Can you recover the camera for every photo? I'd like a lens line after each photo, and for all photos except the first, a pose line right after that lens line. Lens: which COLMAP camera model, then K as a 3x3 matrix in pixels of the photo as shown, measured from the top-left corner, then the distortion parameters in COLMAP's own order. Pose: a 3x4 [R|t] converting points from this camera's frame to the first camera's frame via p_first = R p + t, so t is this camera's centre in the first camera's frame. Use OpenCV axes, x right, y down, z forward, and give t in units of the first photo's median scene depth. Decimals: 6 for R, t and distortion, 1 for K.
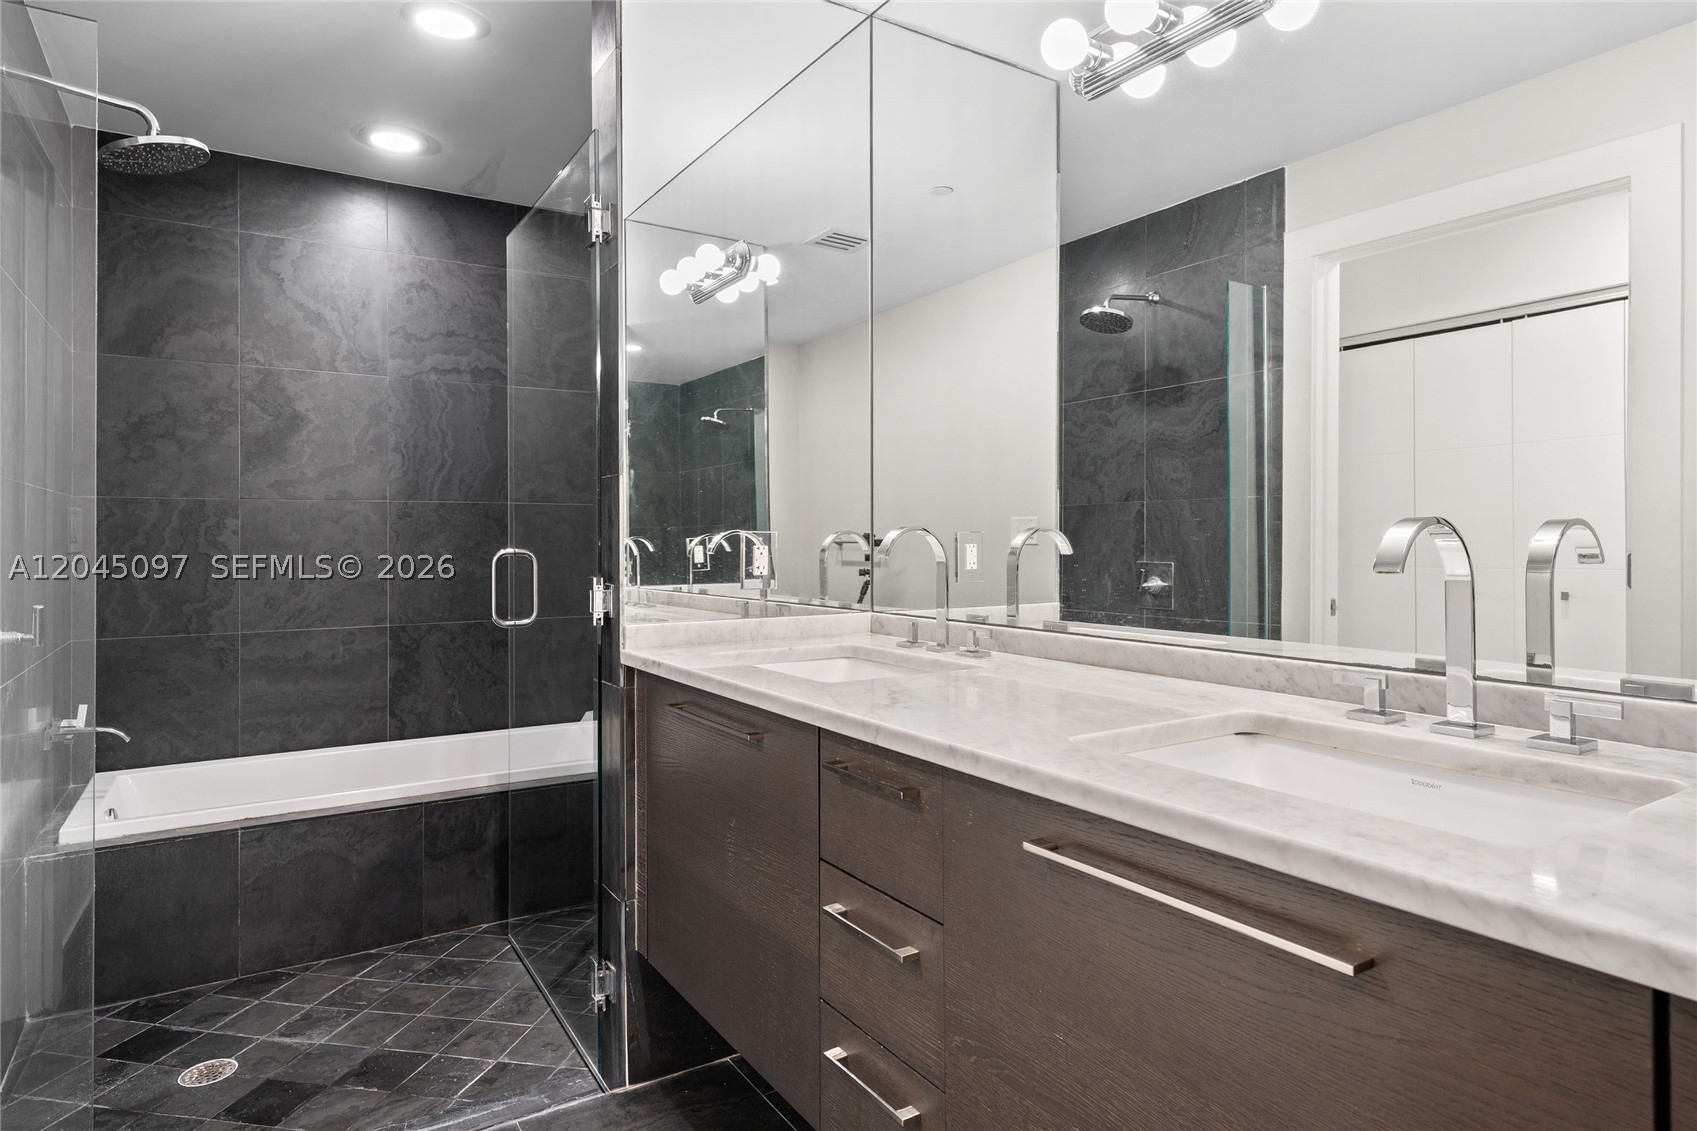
lens RADIAL K [[950.3, 0, 847.5], [0, 950.3, 531.4], [0, 0, 1]] dist [-0.001566, -0.000153]
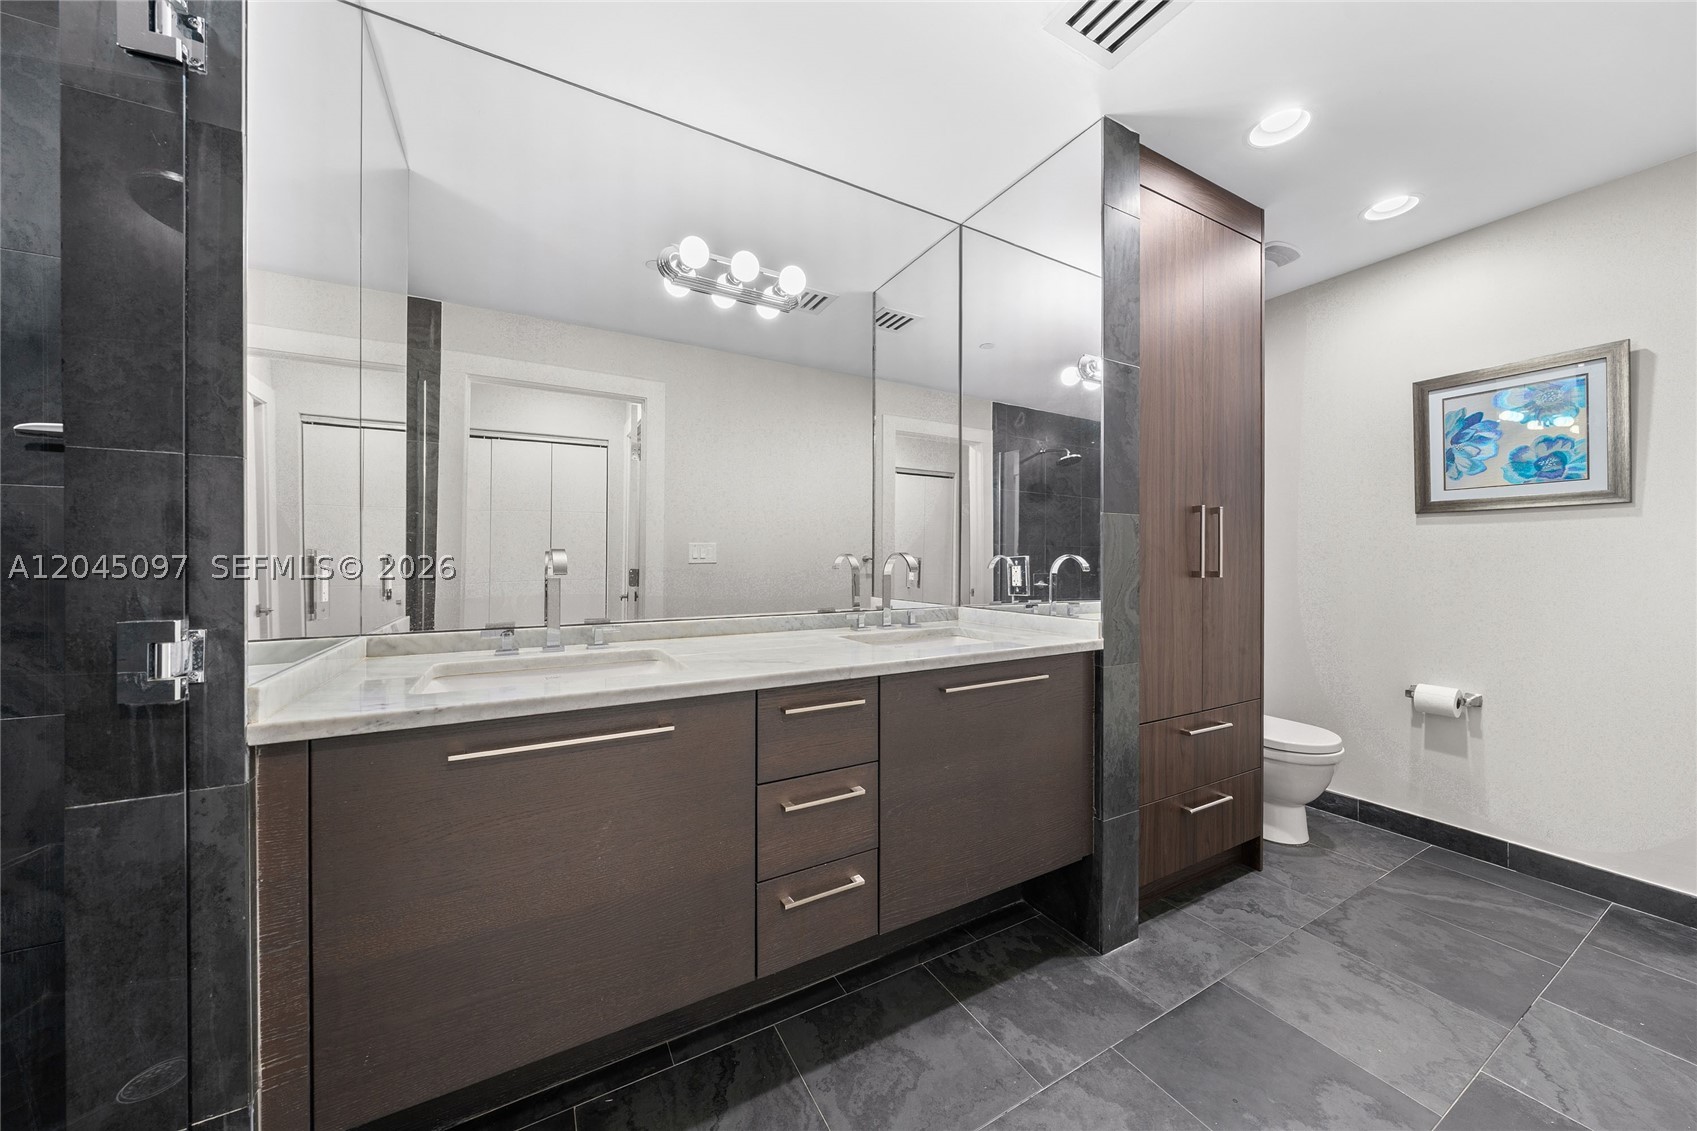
lens RADIAL K [[578.9, 0, 848.6], [0, 578.9, 561.5], [0, 0, 1]] dist [-0.000893, 0.000170]
pose [[0.055628, 0.009398, 0.998407, -0.609568], [-0.003786, 0.999950, -0.009201, 0.016183], [-0.998444, -0.003268, 0.055661, 0.570410]]
